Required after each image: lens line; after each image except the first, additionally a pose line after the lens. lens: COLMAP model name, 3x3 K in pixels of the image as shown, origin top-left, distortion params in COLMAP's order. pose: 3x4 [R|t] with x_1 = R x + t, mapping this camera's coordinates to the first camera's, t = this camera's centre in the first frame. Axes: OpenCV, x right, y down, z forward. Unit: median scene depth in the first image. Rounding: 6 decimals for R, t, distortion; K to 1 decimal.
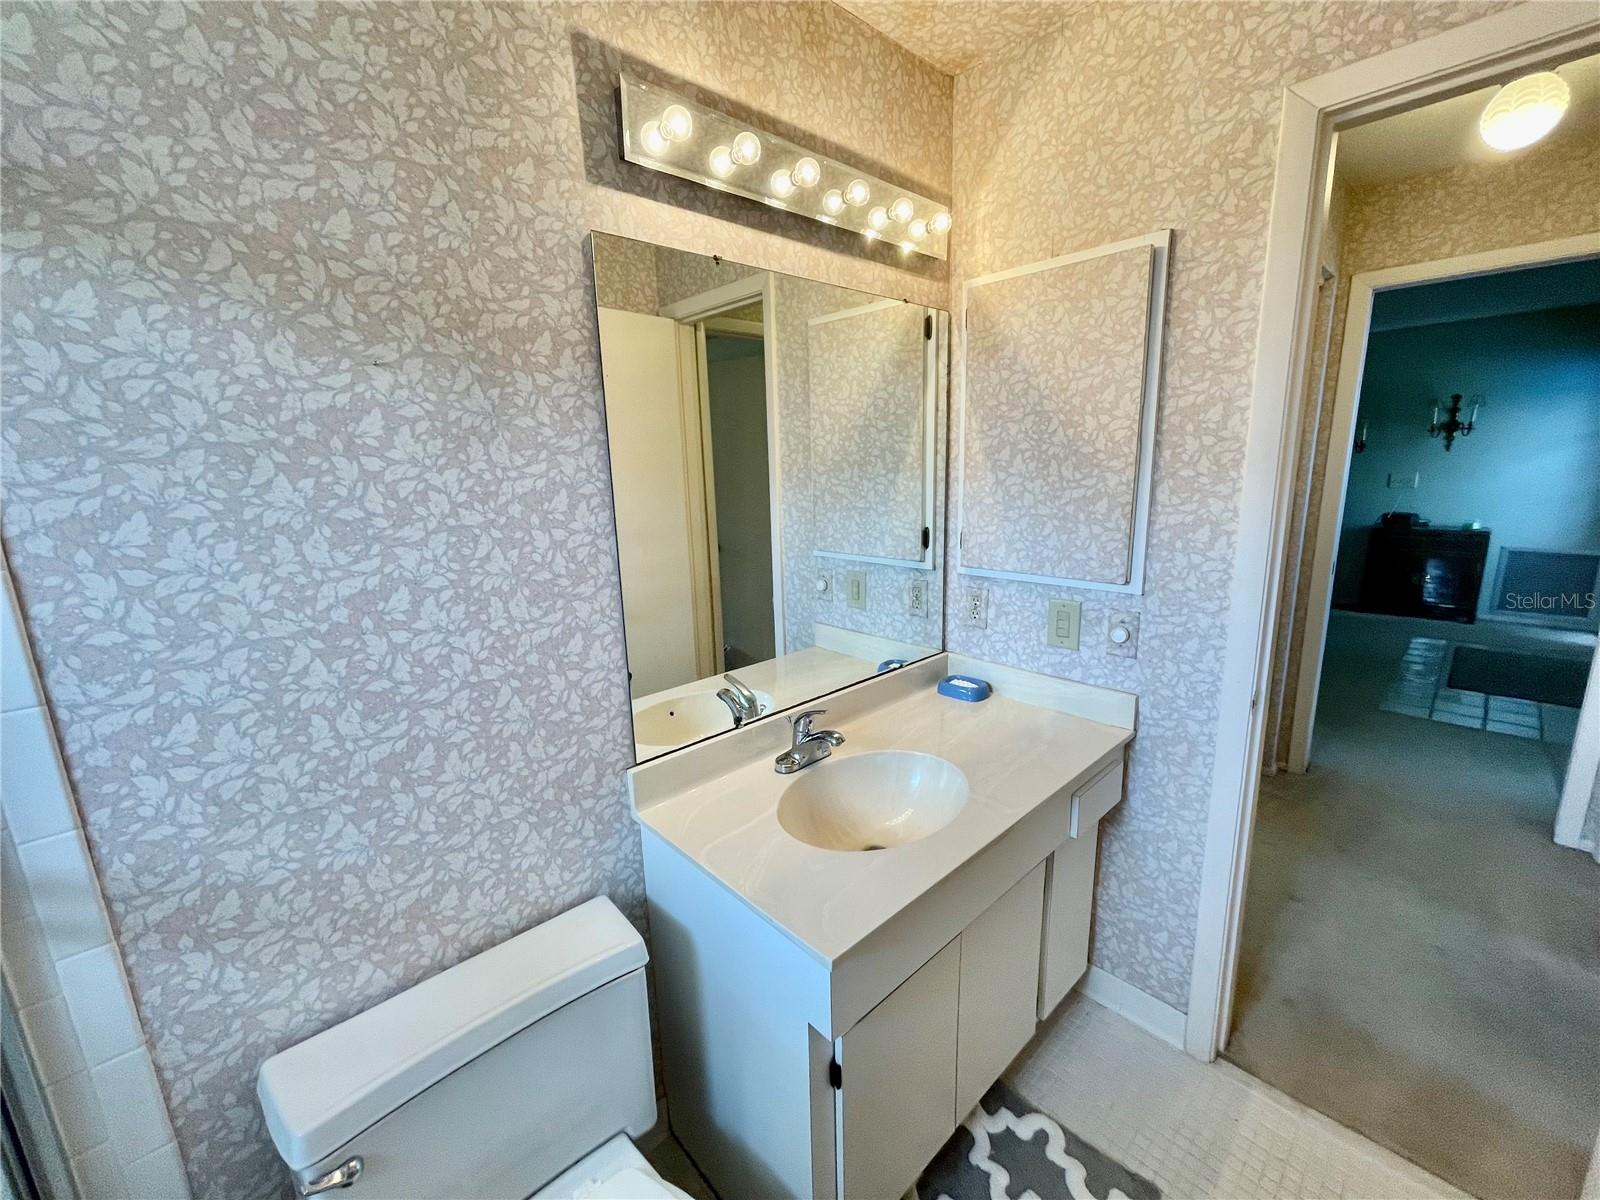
lens RADIAL K [[651.8, 0, 800.0], [0, 651.8, 600.0], [0, 0, 1]] dist [-0.000777, 0.000150]
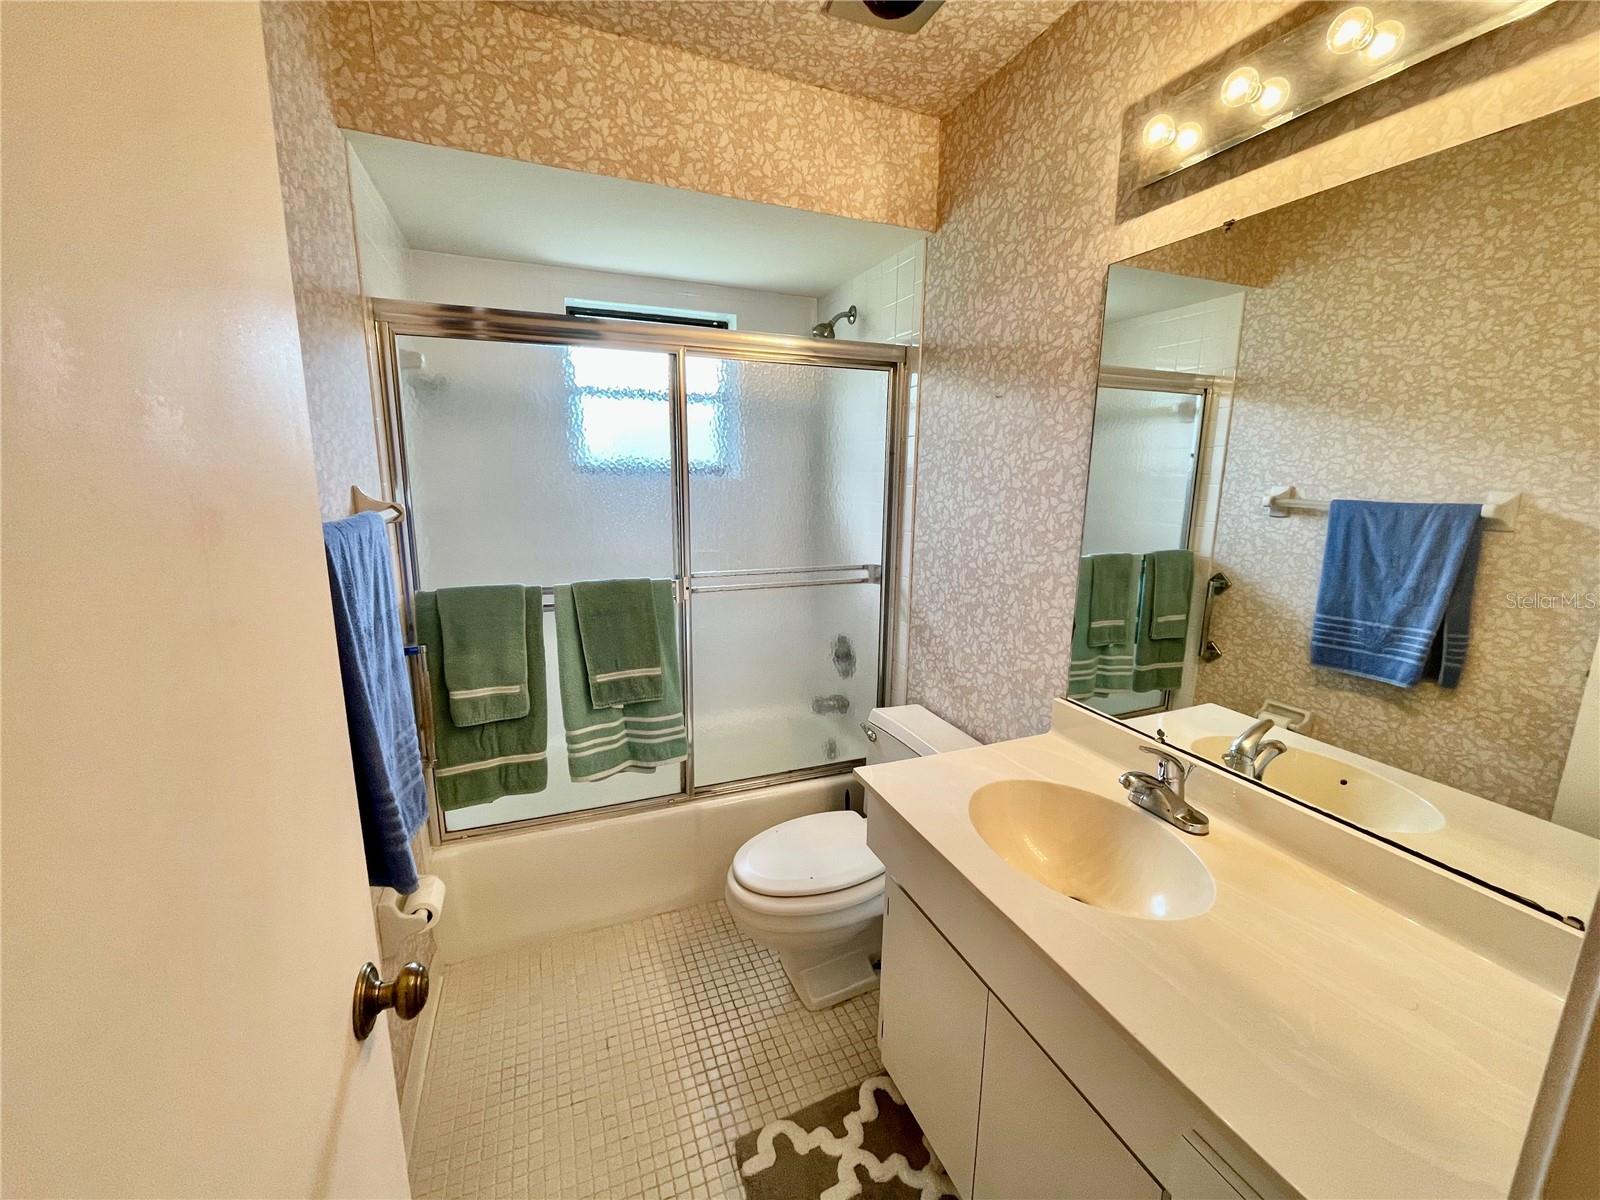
lens RADIAL K [[651.8, 0, 800.0], [0, 651.8, 600.0], [0, 0, 1]] dist [-0.000777, 0.000150]
pose [[-0.362501, 0.211177, -0.907743, 1.166876], [-0.195434, 0.935111, 0.295589, -0.215692], [0.911262, 0.284555, -0.297707, 1.008155]]
